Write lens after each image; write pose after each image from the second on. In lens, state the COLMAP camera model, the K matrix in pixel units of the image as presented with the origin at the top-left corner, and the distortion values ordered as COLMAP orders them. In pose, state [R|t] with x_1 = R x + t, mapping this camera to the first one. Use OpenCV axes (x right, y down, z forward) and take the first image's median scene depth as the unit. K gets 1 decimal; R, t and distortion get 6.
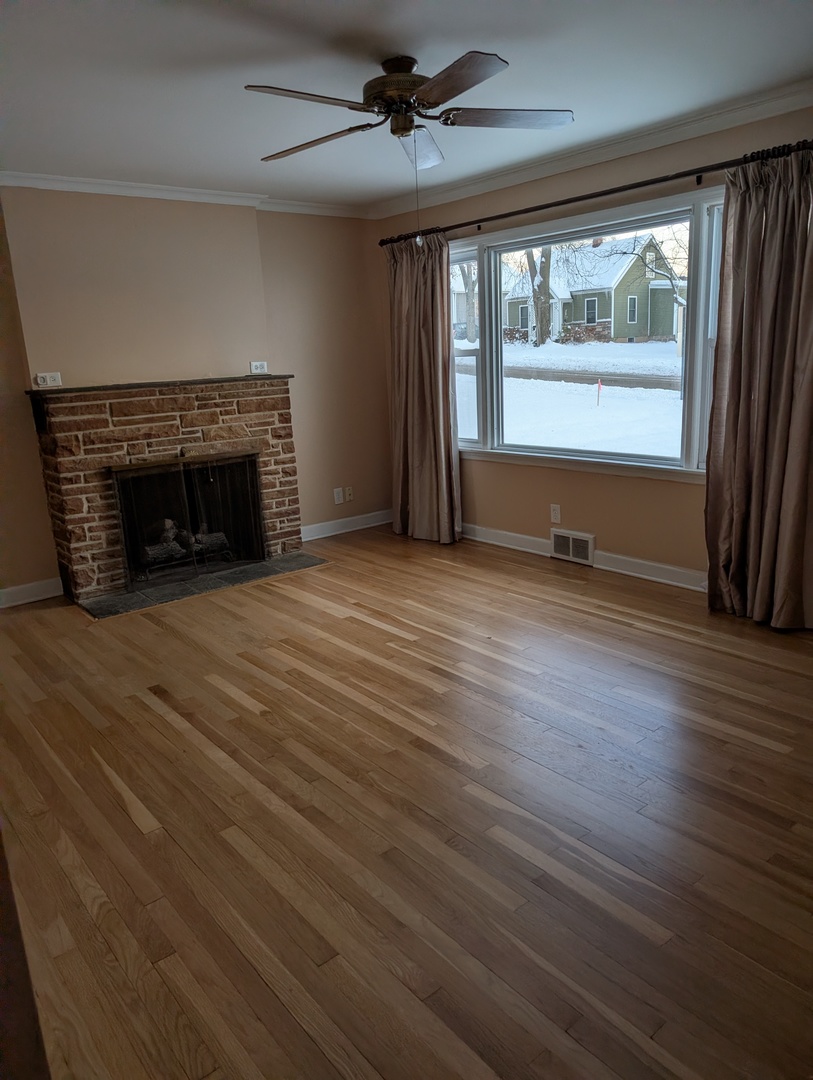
lens RADIAL K [[767.9, 0, 406.5], [0, 767.9, 540.0], [0, 0, 1]] dist [0.043390, -0.000564]
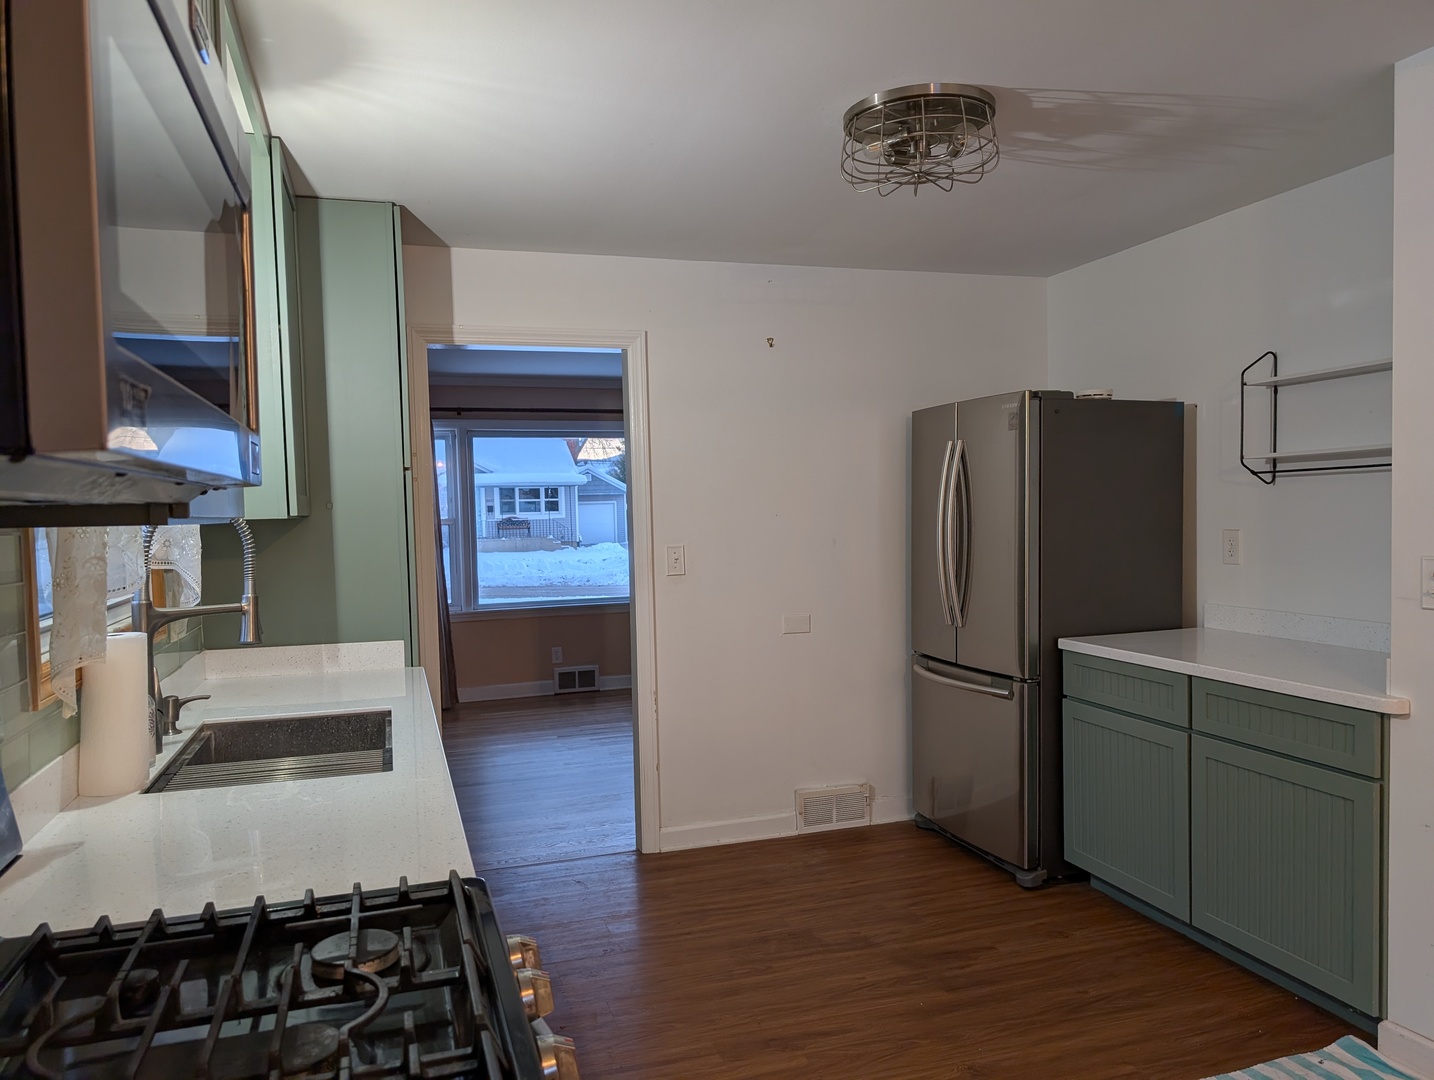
lens RADIAL K [[1019.6, 0, 717.0], [0, 1019.6, 540.0], [0, 0, 1]] dist [0.043390, -0.000564]
pose [[0.374704, 0.008488, 0.927106, -1.173230], [0.233406, 0.966889, -0.103186, 0.013583], [-0.897284, 0.255056, 0.360316, 0.178805]]
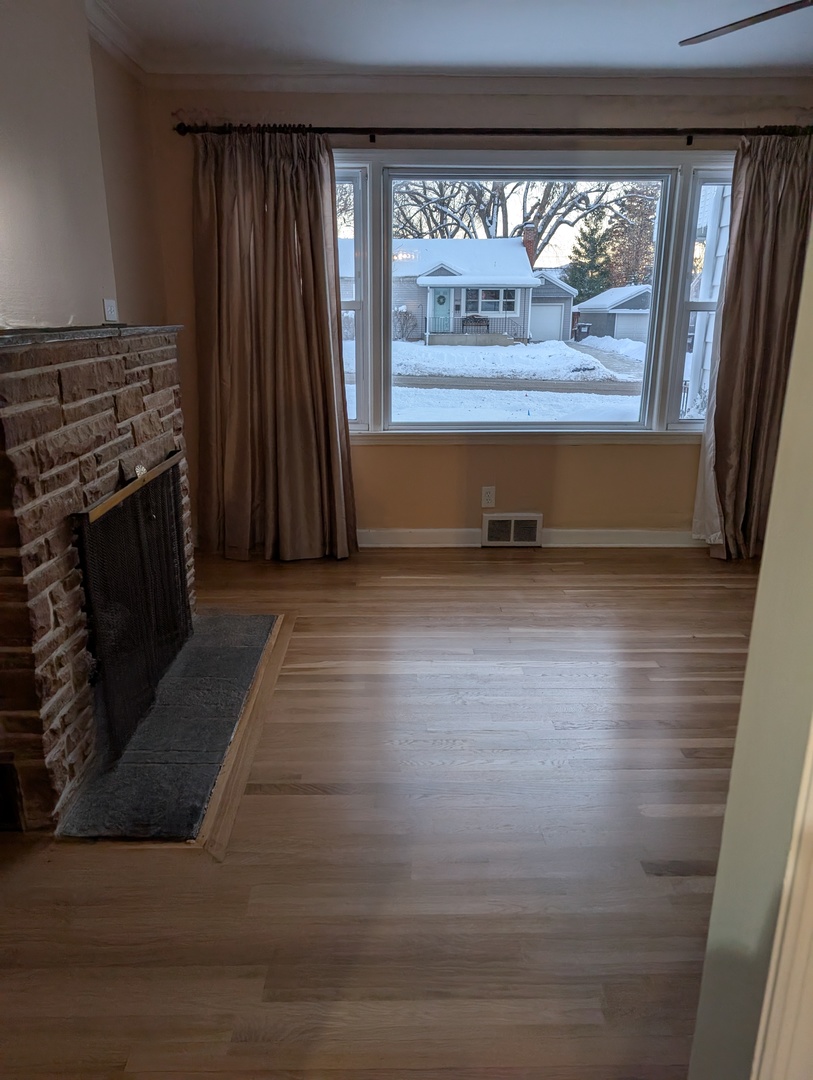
lens RADIAL K [[766.3, 0, 403.3], [0, 766.3, 561.3], [0, 0, 1]] dist [0.006828, 0.001560]
pose [[0.624128, -0.193469, 0.756990, -0.552424], [0.158708, 0.980052, 0.119626, -0.083532], [-0.765033, 0.045479, 0.642383, 0.521279]]
